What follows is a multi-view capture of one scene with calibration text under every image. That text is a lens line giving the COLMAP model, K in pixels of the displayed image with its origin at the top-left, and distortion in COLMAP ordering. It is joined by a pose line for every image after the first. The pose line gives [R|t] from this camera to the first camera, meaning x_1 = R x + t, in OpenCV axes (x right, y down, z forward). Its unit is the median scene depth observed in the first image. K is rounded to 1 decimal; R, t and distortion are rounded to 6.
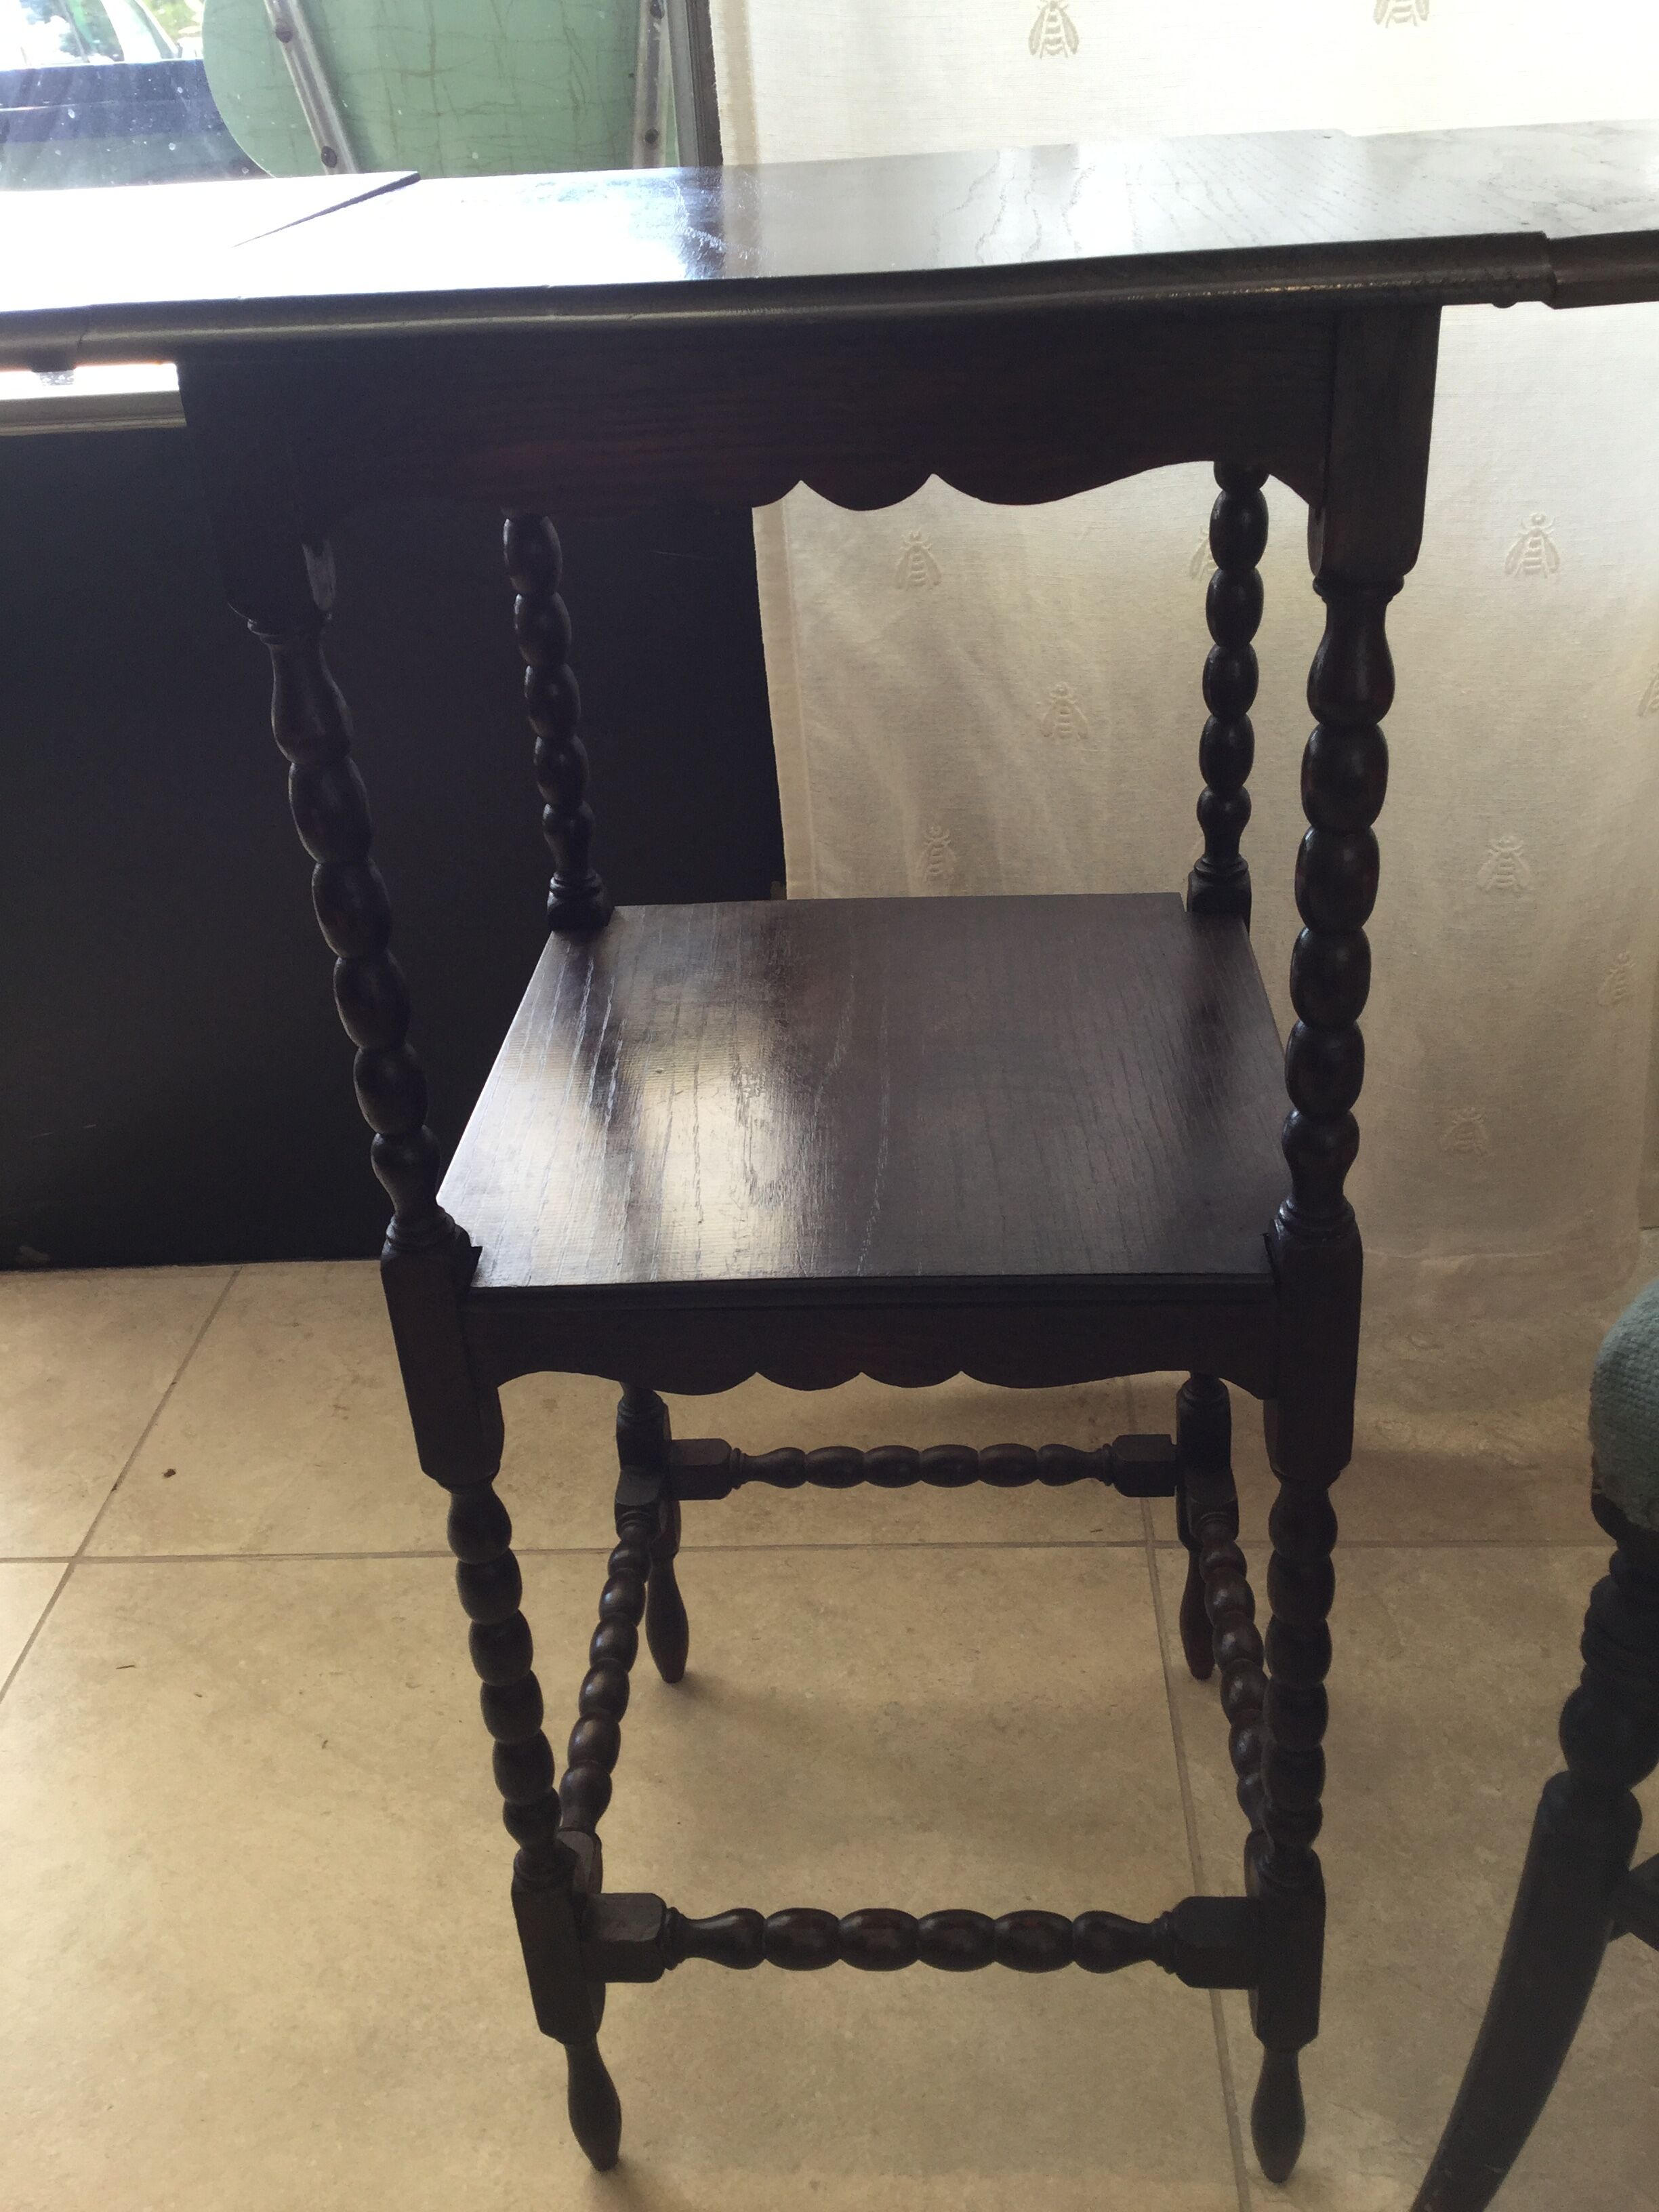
lens RADIAL K [[2043.2, 0, 815.7], [0, 2043.2, 1114.8], [0, 0, 1]] dist [0.004844, 0.000000]
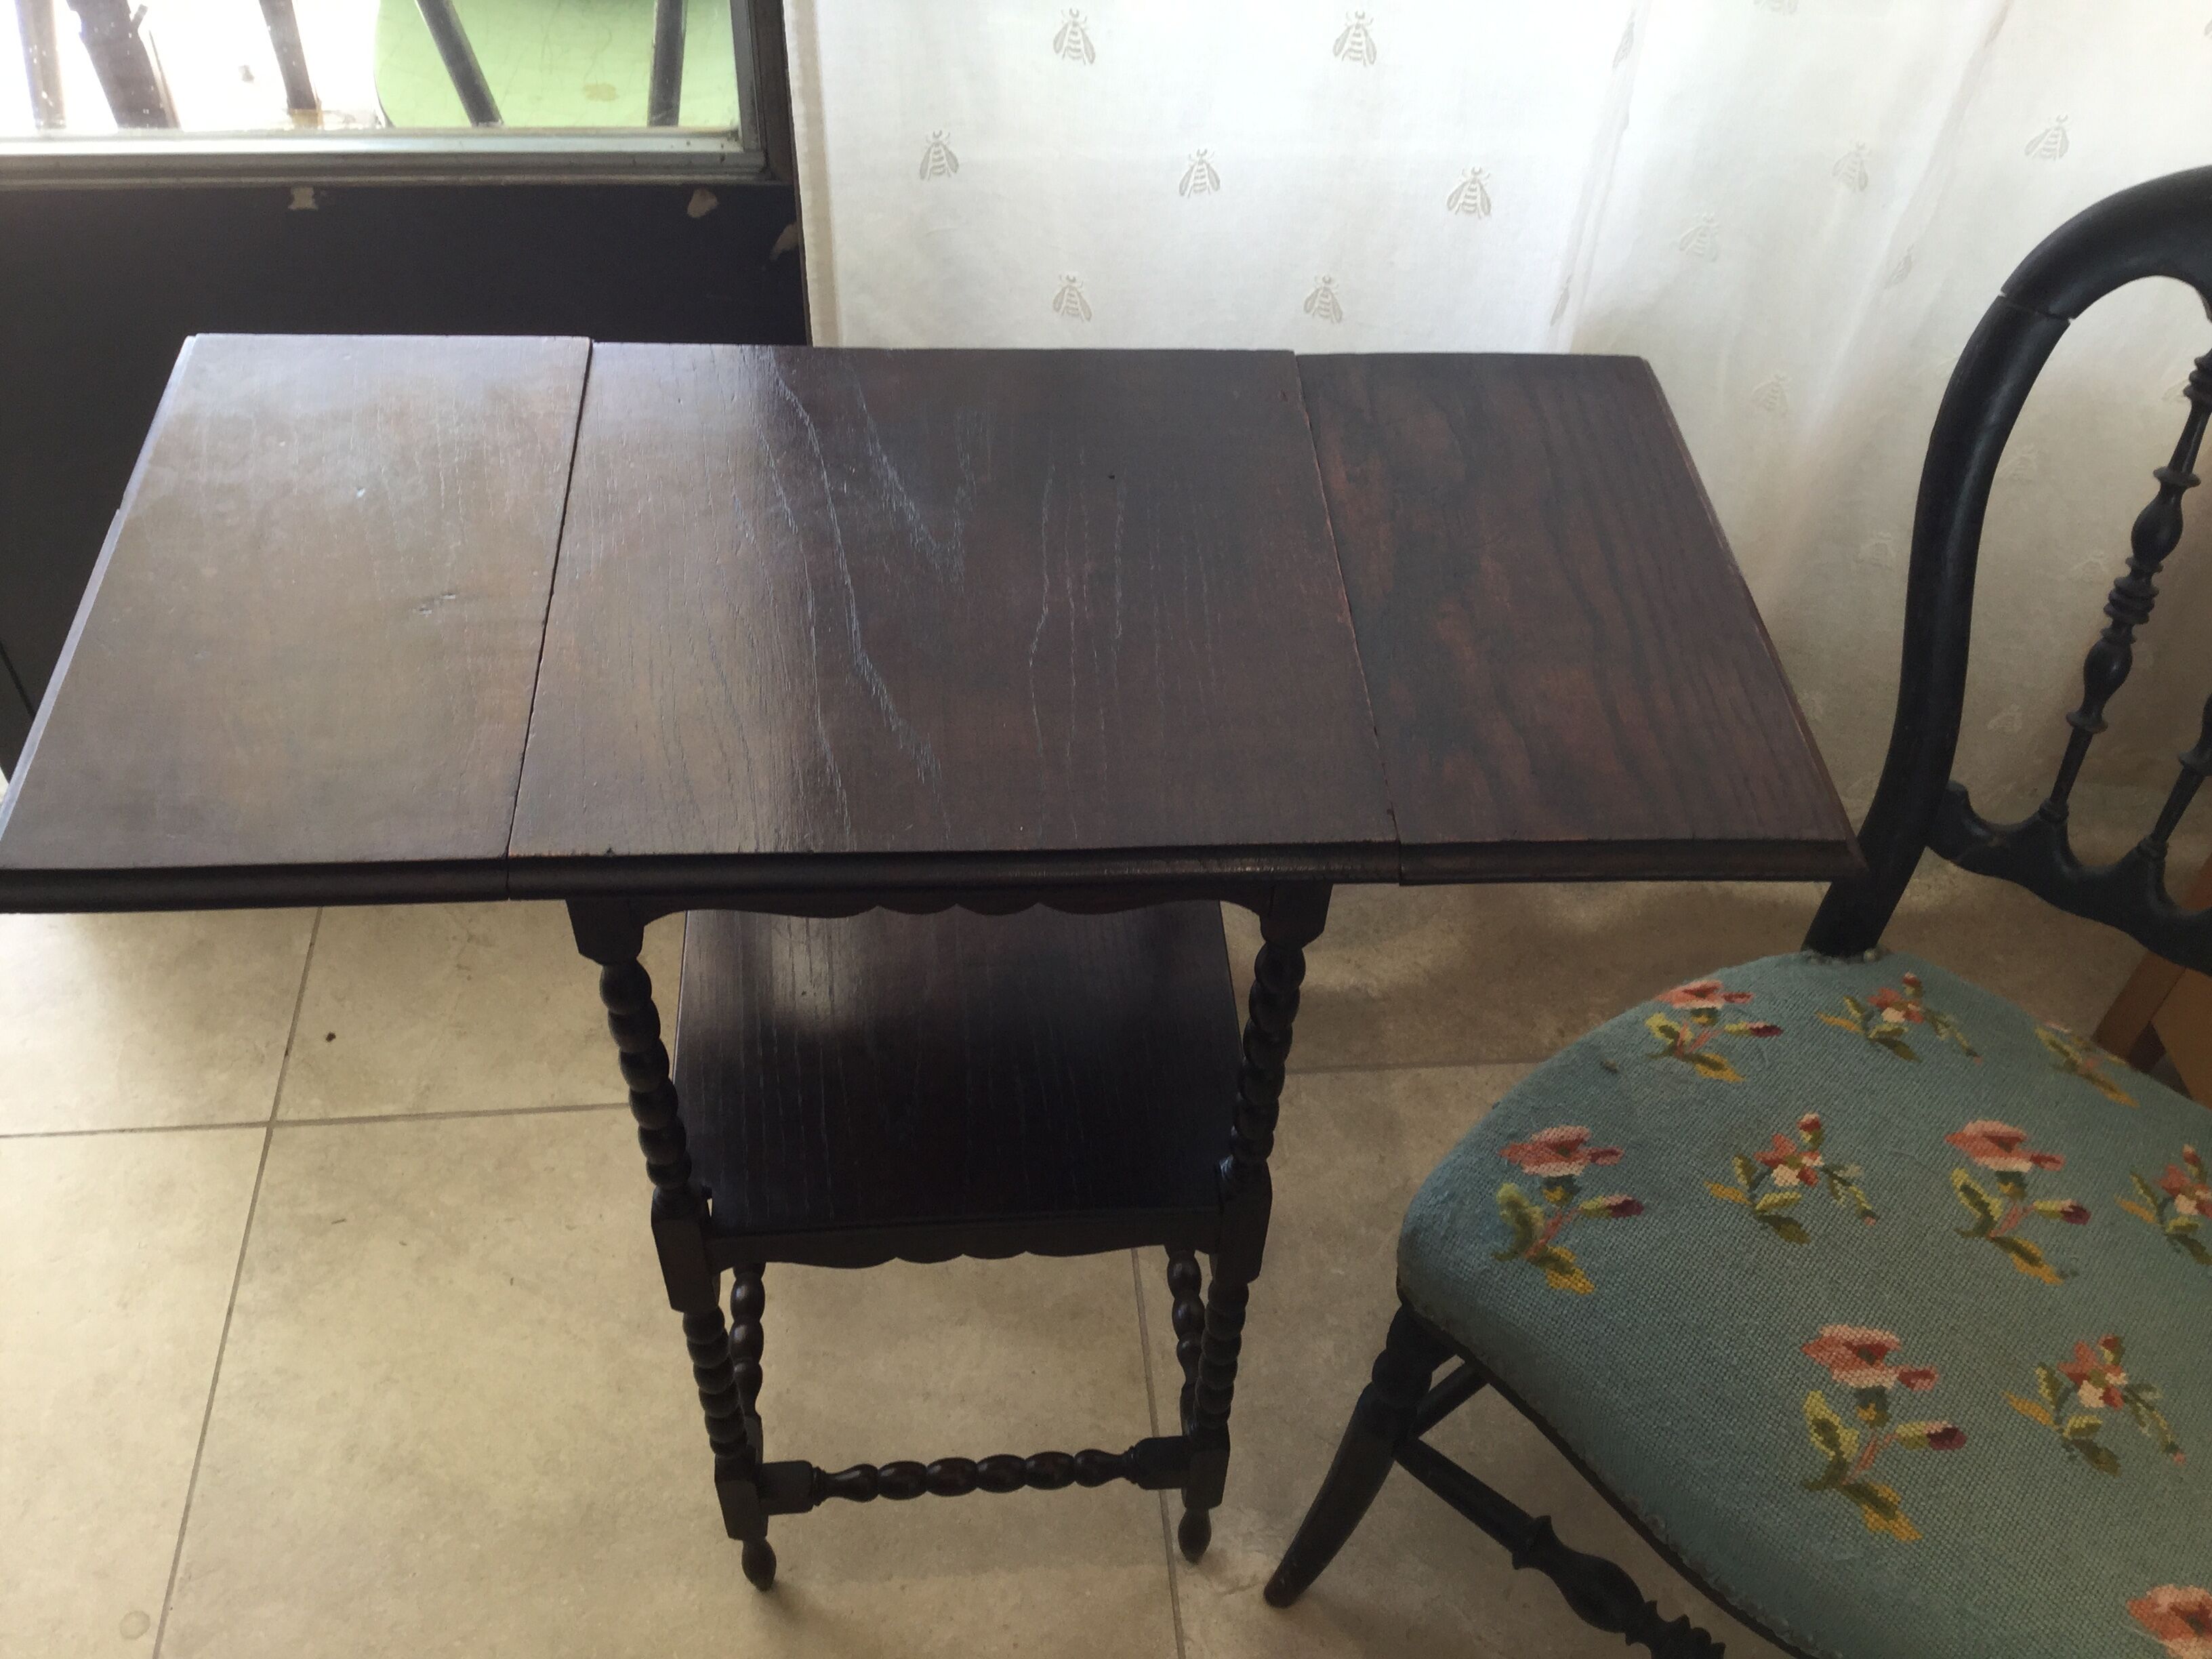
lens RADIAL K [[2043.2, 0, 1113.8], [0, 2043.2, 833.6], [0, 0, 1]] dist [0.004844, 0.000000]
pose [[0.982939, -0.035614, 0.180454, -0.086847], [-0.025347, 0.945489, 0.324666, -0.446130], [-0.182180, -0.323701, 0.928455, -0.246006]]
